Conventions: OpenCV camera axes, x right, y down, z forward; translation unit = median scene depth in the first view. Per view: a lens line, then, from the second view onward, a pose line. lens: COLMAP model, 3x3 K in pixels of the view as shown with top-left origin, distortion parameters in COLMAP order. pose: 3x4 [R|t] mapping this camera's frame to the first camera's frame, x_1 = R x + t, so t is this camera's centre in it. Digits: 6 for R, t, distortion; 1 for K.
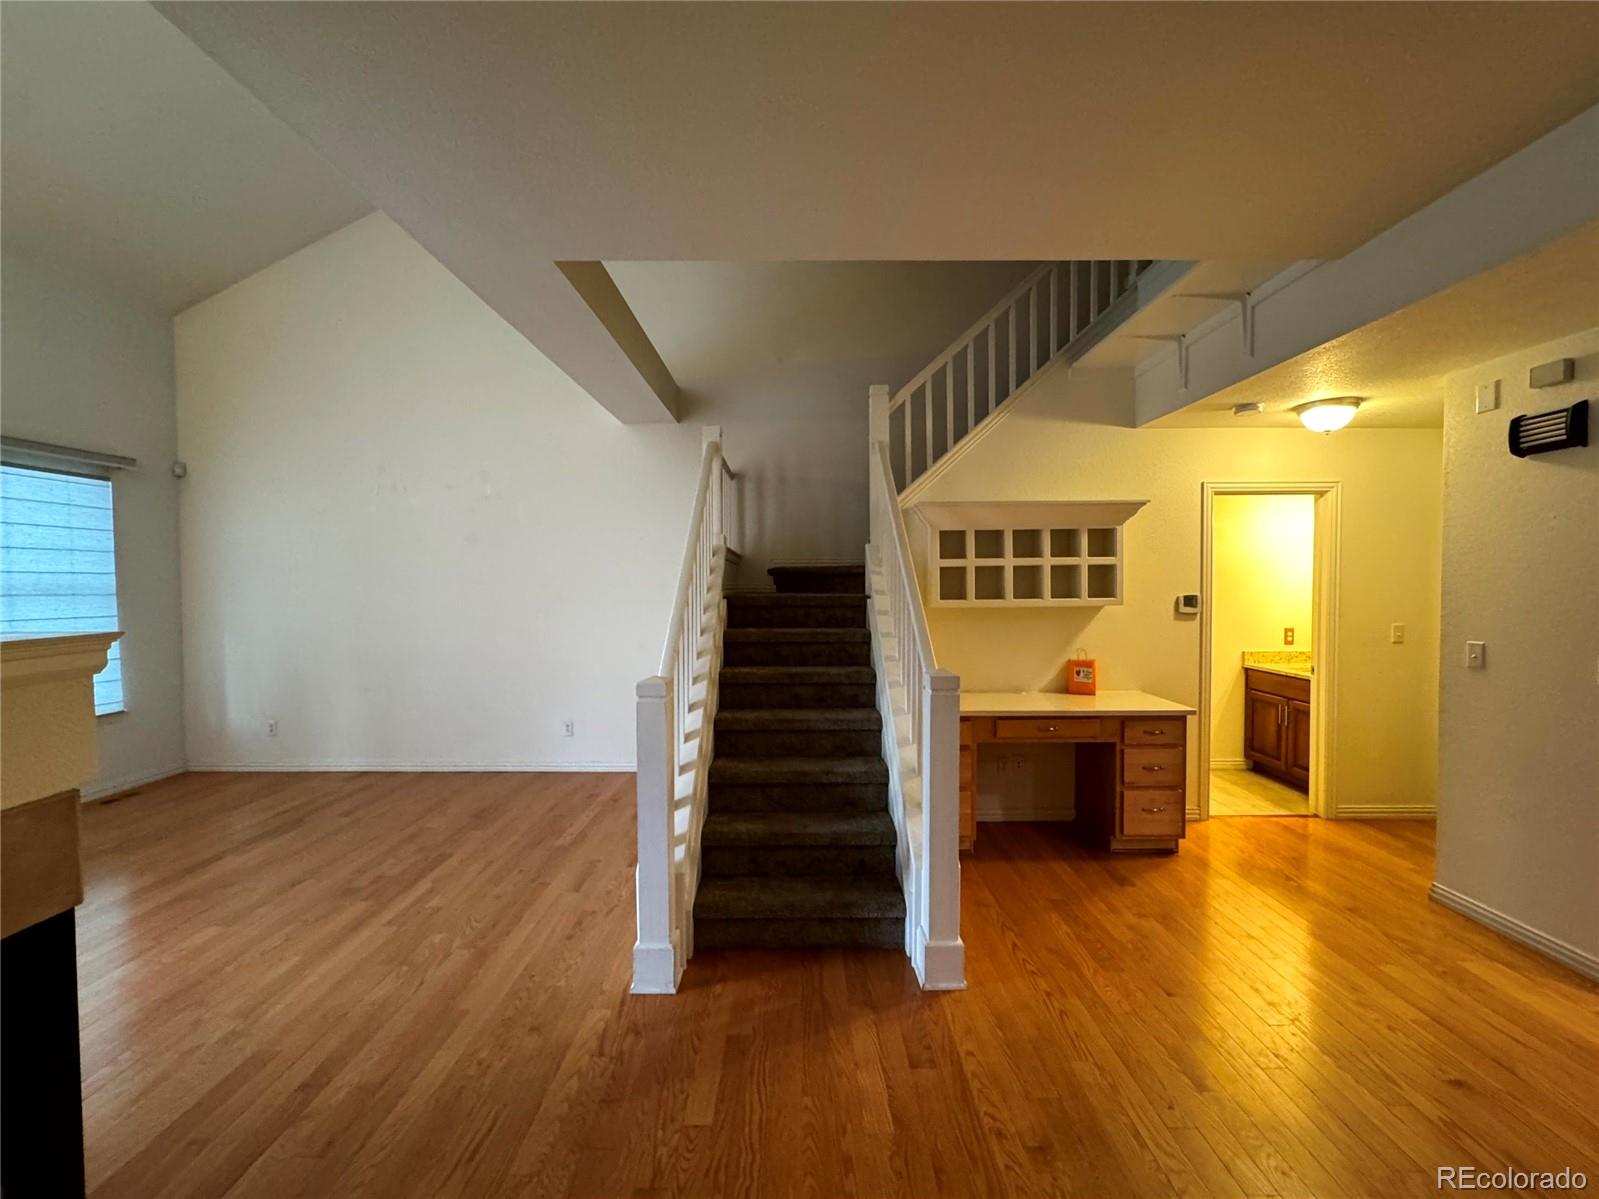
lens RADIAL K [[640.9, 0, 798.3], [0, 640.9, 599.9], [0, 0, 1]] dist [-0.003497, 0.000462]
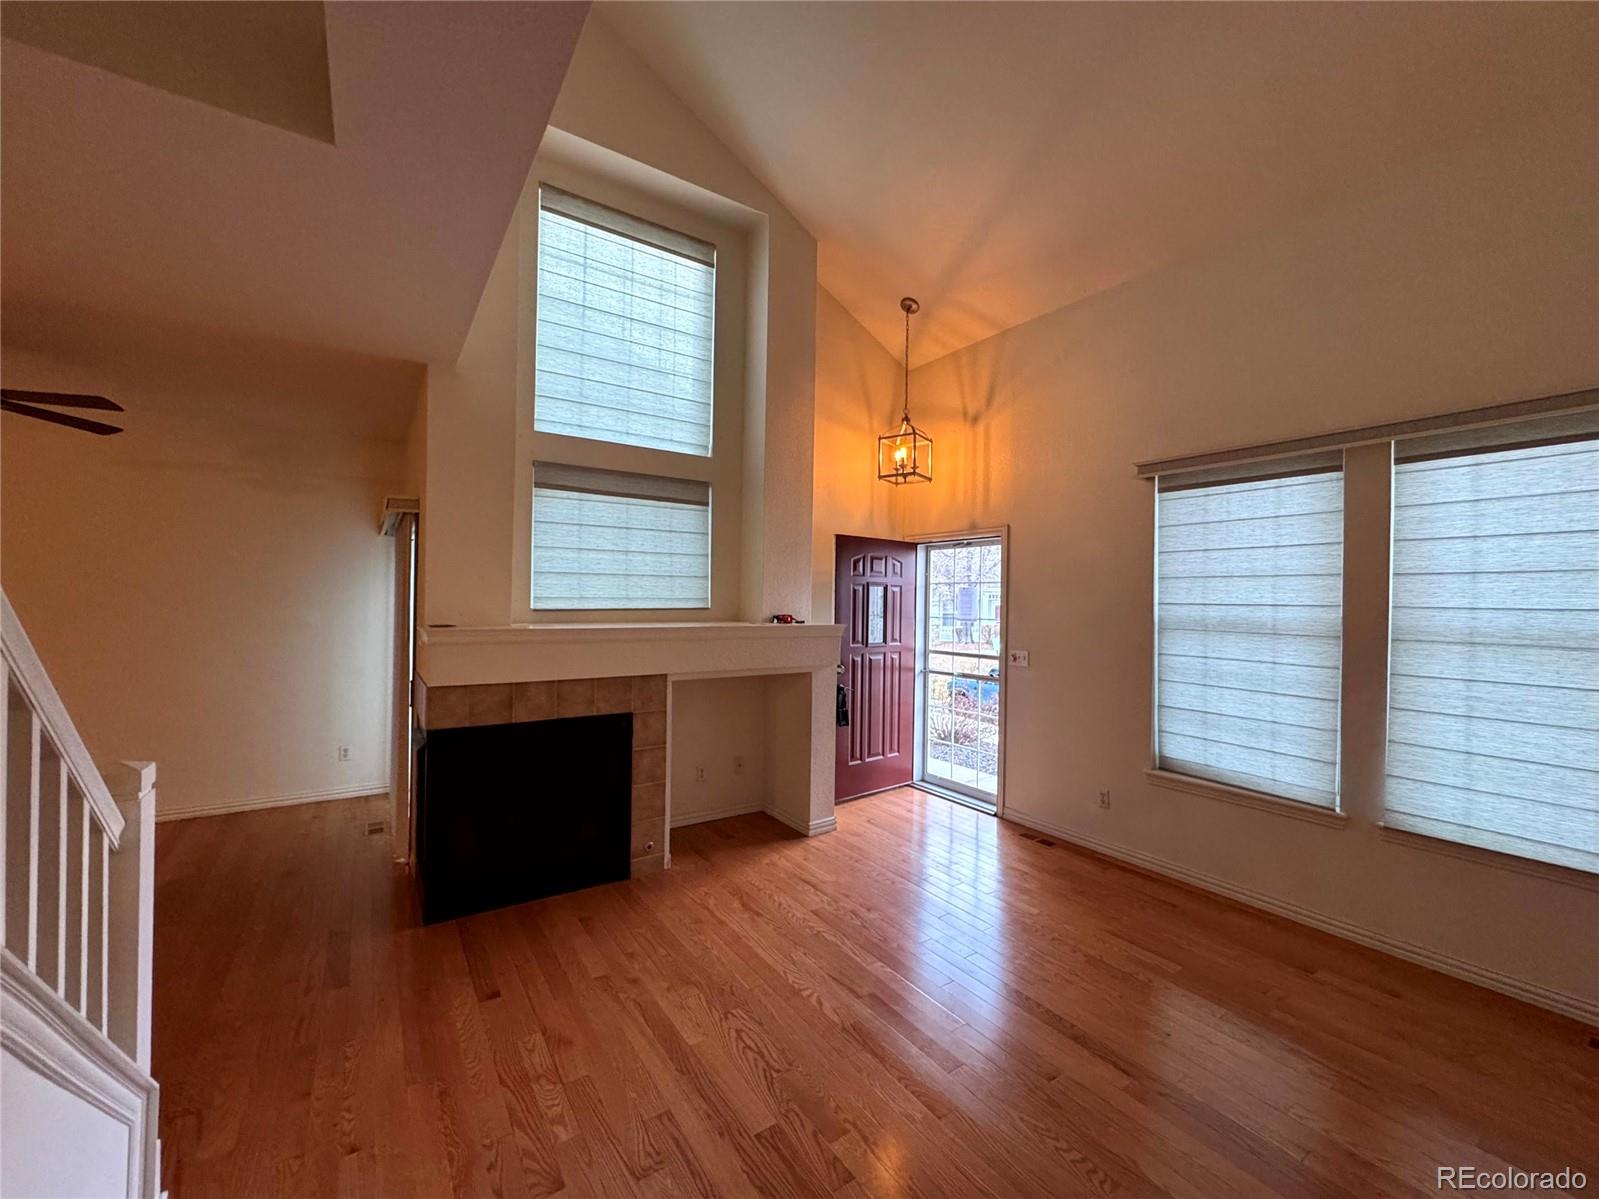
lens RADIAL K [[640.9, 0, 799.6], [0, 640.9, 598.9], [0, 0, 1]] dist [-0.003497, 0.000462]
pose [[-0.832296, 0.005604, -0.554303, -0.271825], [-0.005654, 0.999811, 0.018598, -0.067267], [0.554302, 0.018613, -0.832107, 1.238010]]
